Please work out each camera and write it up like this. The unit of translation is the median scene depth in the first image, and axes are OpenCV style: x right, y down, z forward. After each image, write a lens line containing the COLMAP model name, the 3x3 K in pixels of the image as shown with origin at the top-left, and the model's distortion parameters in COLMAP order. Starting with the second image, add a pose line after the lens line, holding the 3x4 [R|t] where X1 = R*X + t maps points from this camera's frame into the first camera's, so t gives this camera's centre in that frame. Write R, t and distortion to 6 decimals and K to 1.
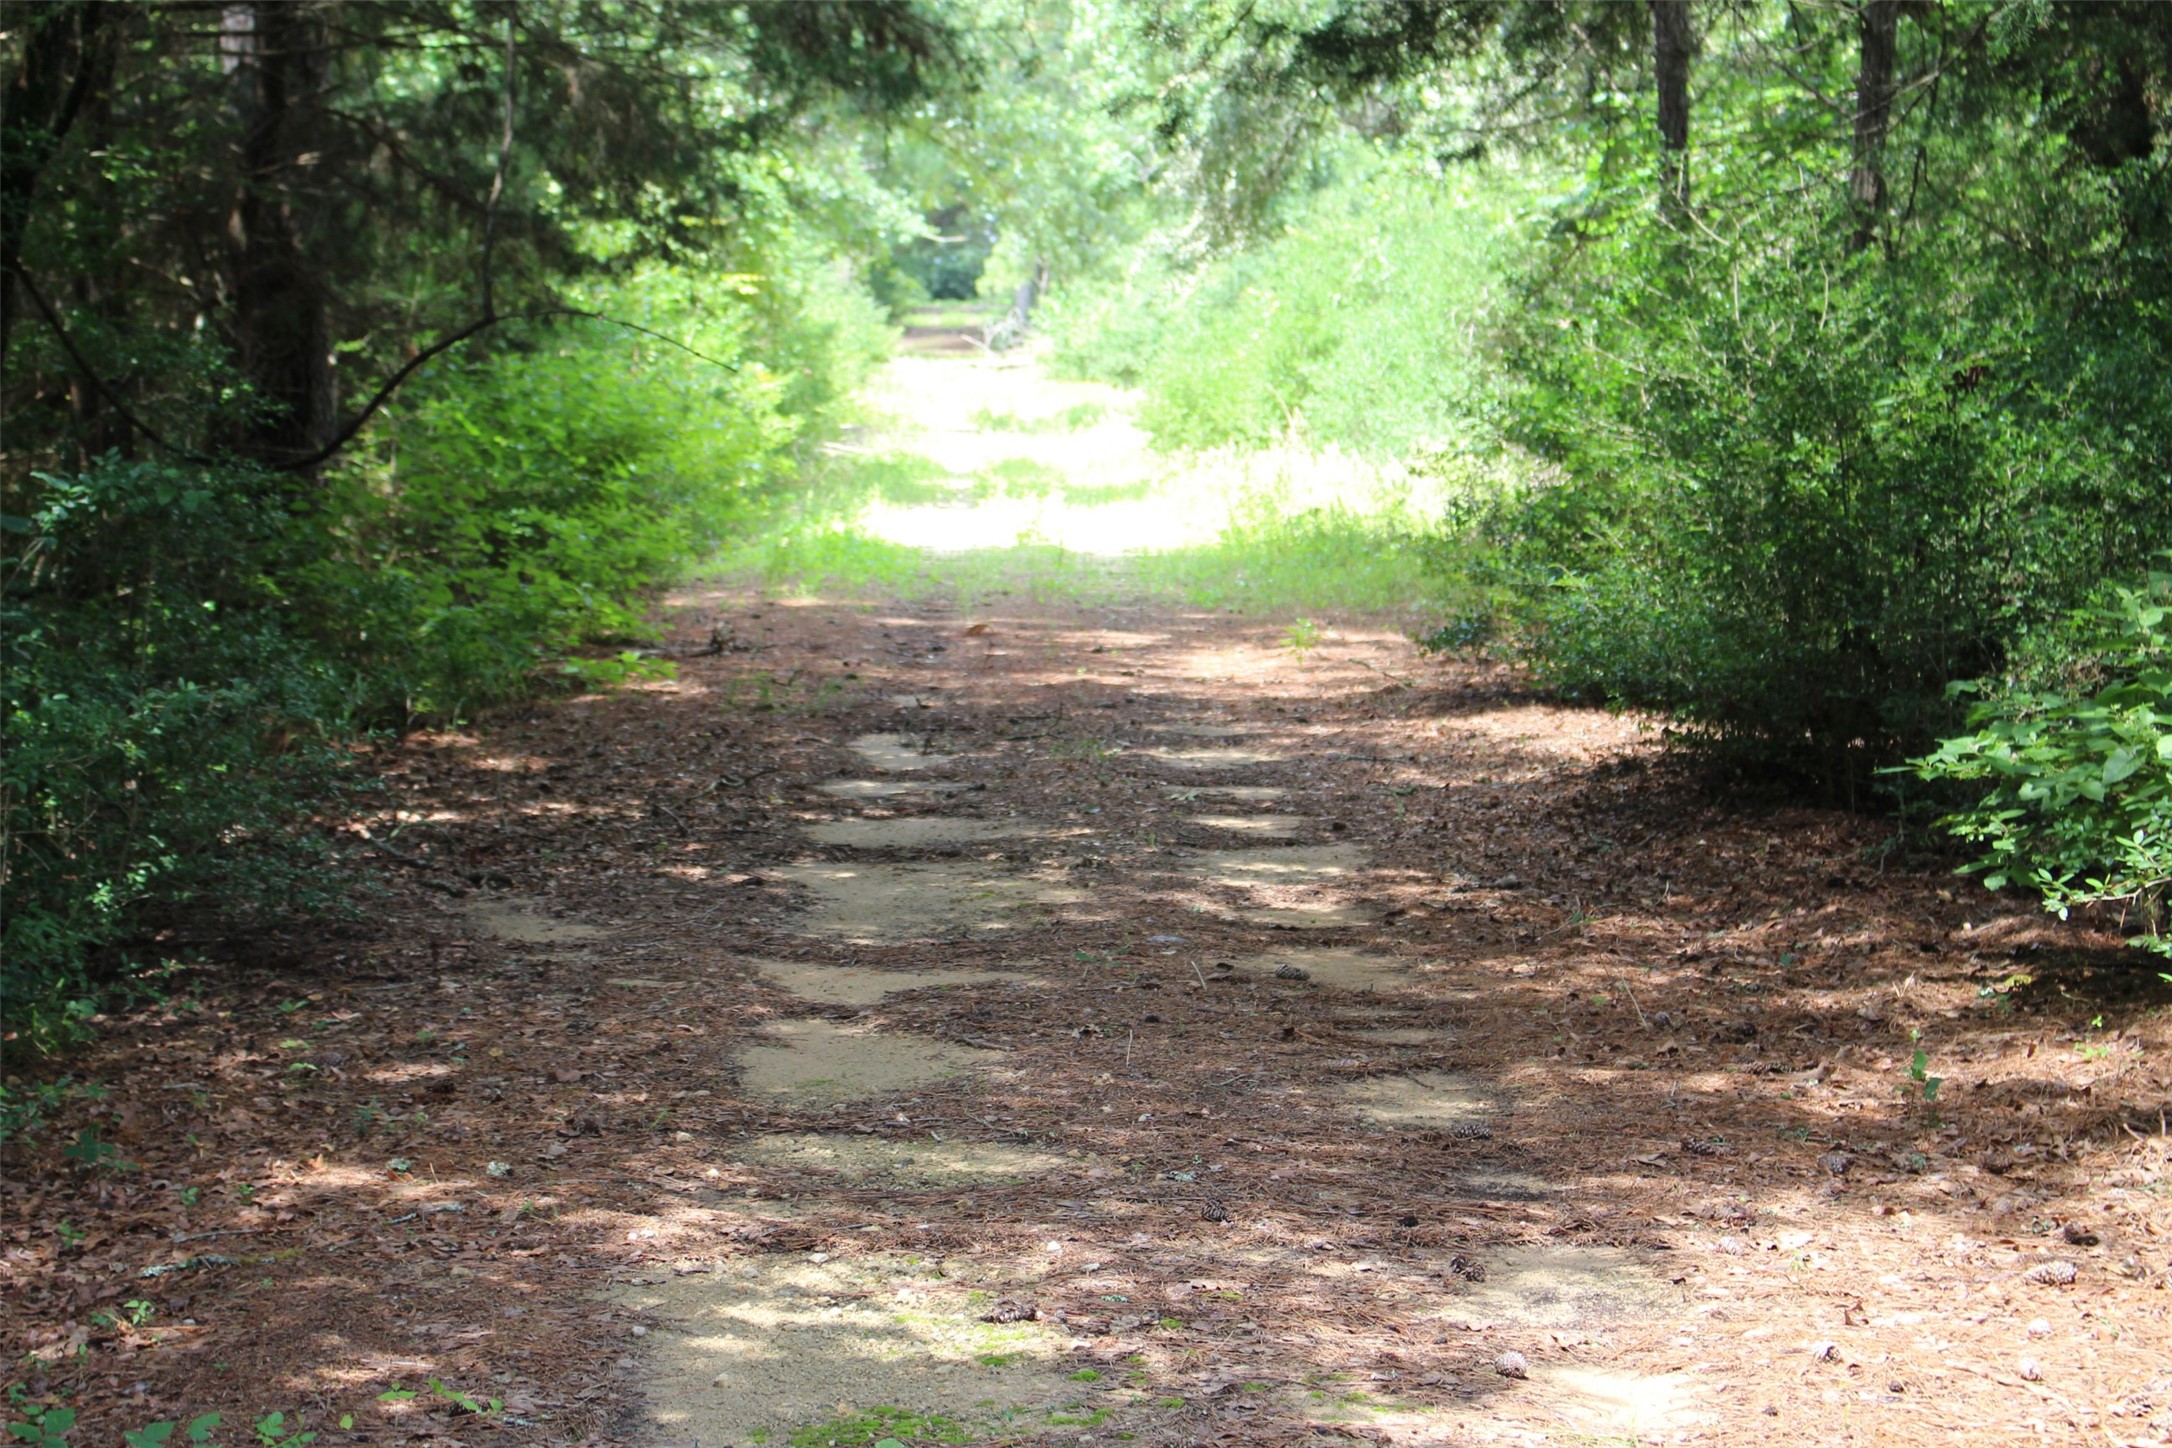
lens RADIAL K [[2817.5, 0, 1089.6], [0, 2817.5, 722.5], [0, 0, 1]] dist [-0.008549, 0.000000]
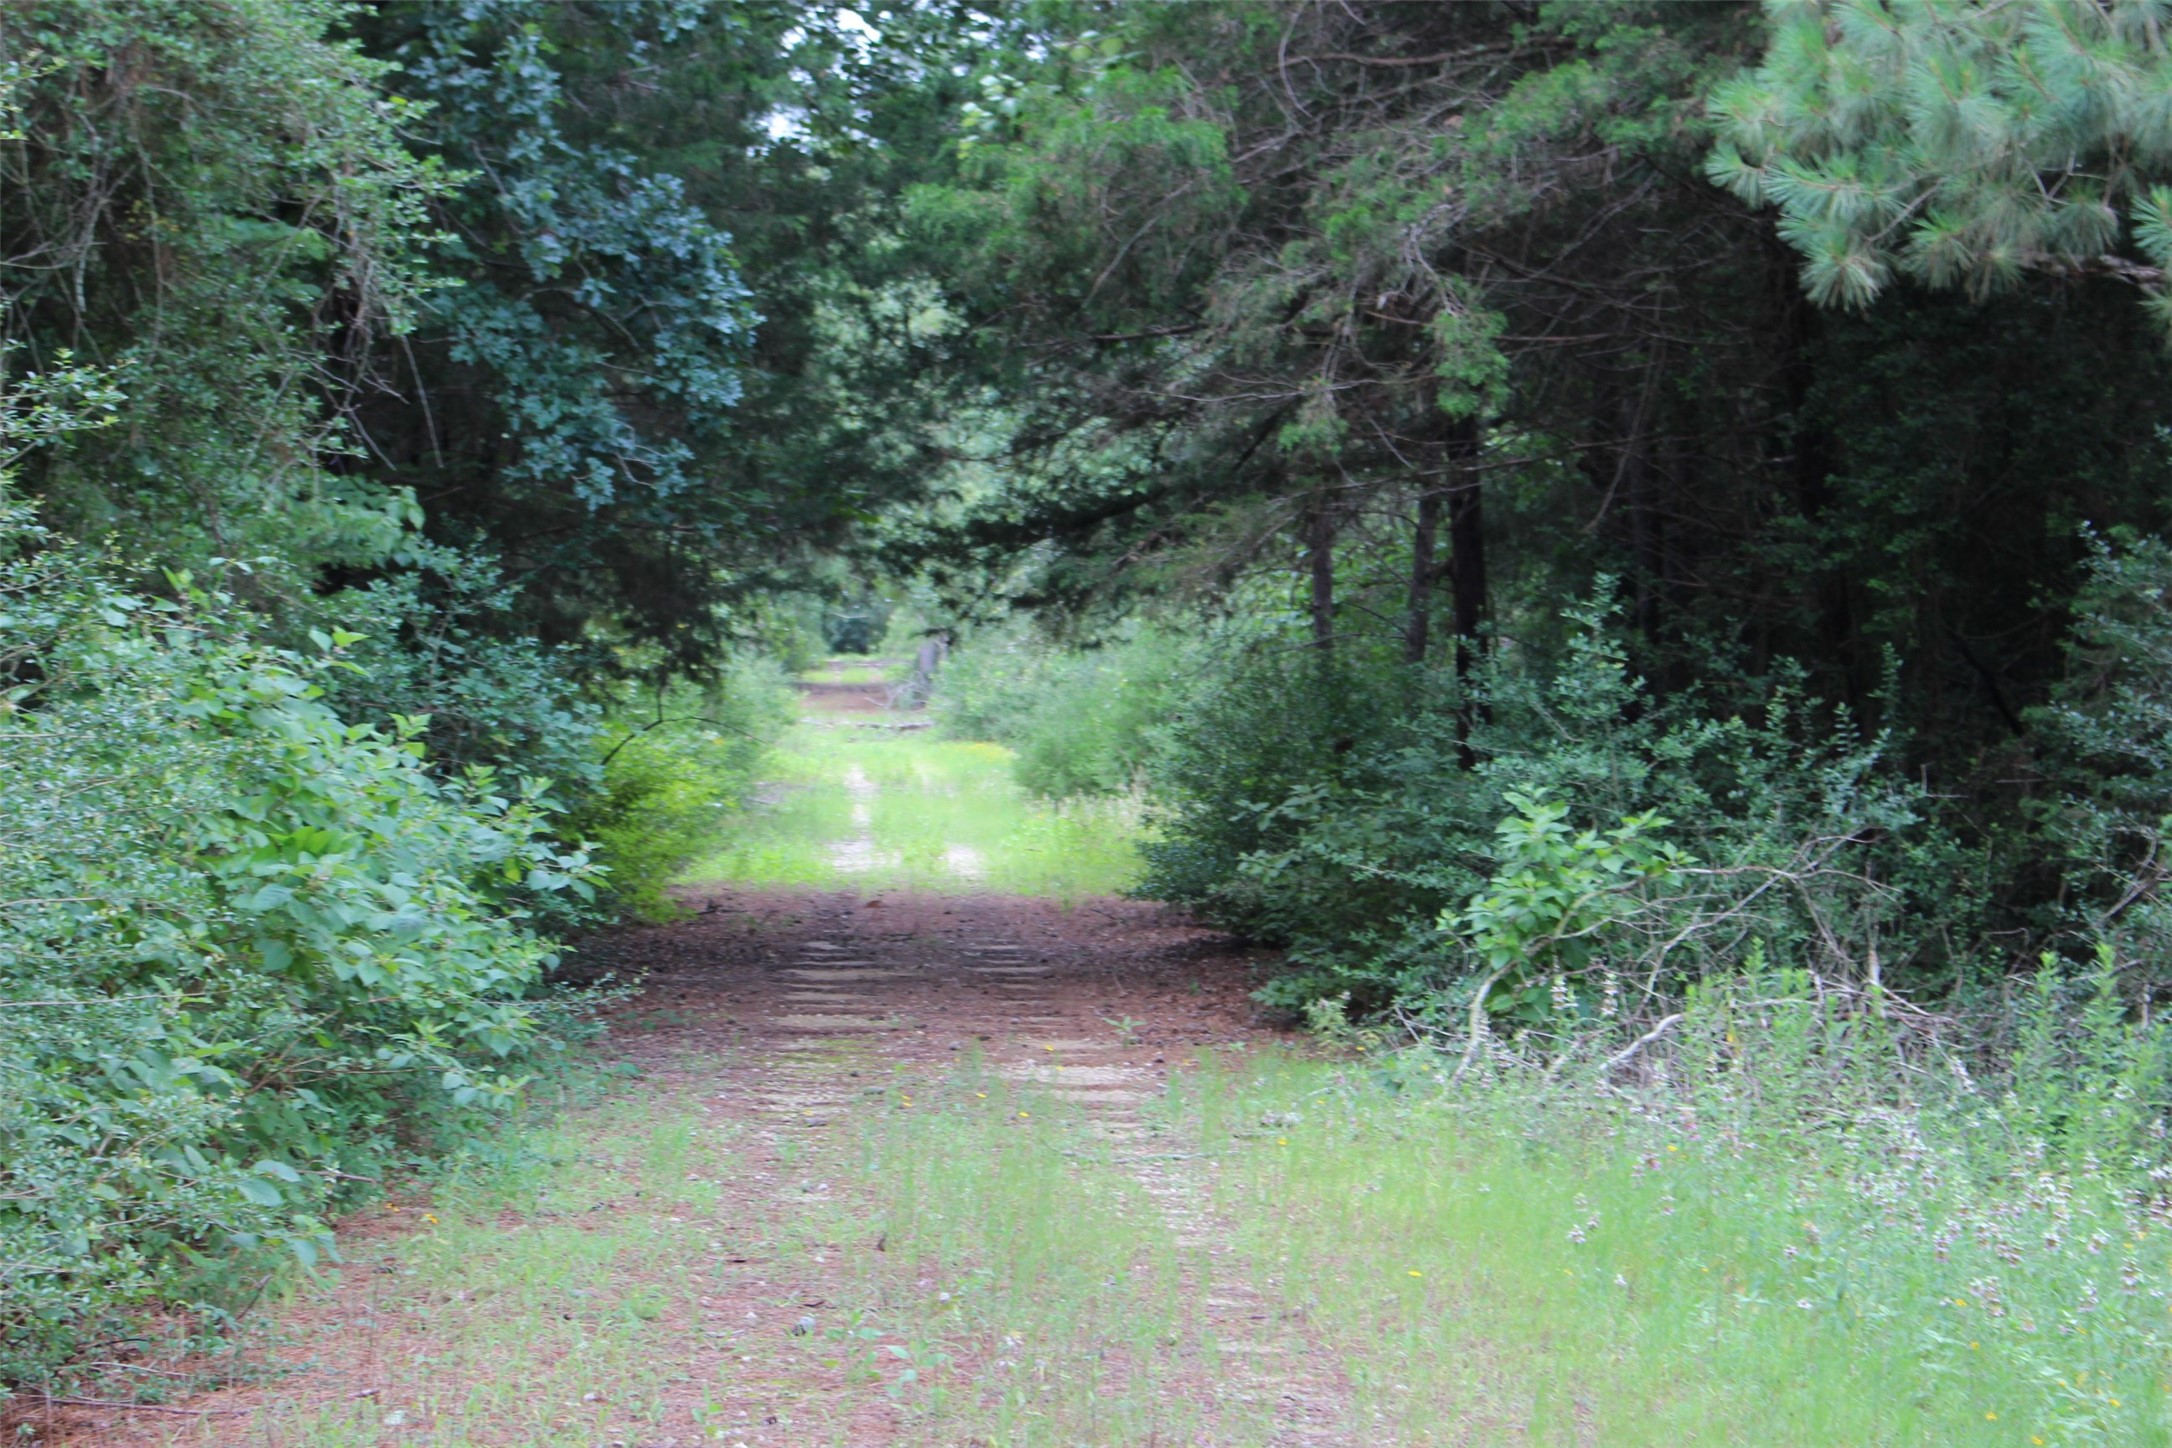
lens RADIAL K [[3443.7, 0, 1085.0], [0, 3443.7, 723.1], [0, 0, 1]] dist [0.003234, 0.000000]
pose [[0.999812, 0.001135, 0.019344, 0.021035], [0.001280, 0.992236, -0.124364, 0.053980], [-0.019335, 0.124366, 0.992048, -0.468633]]
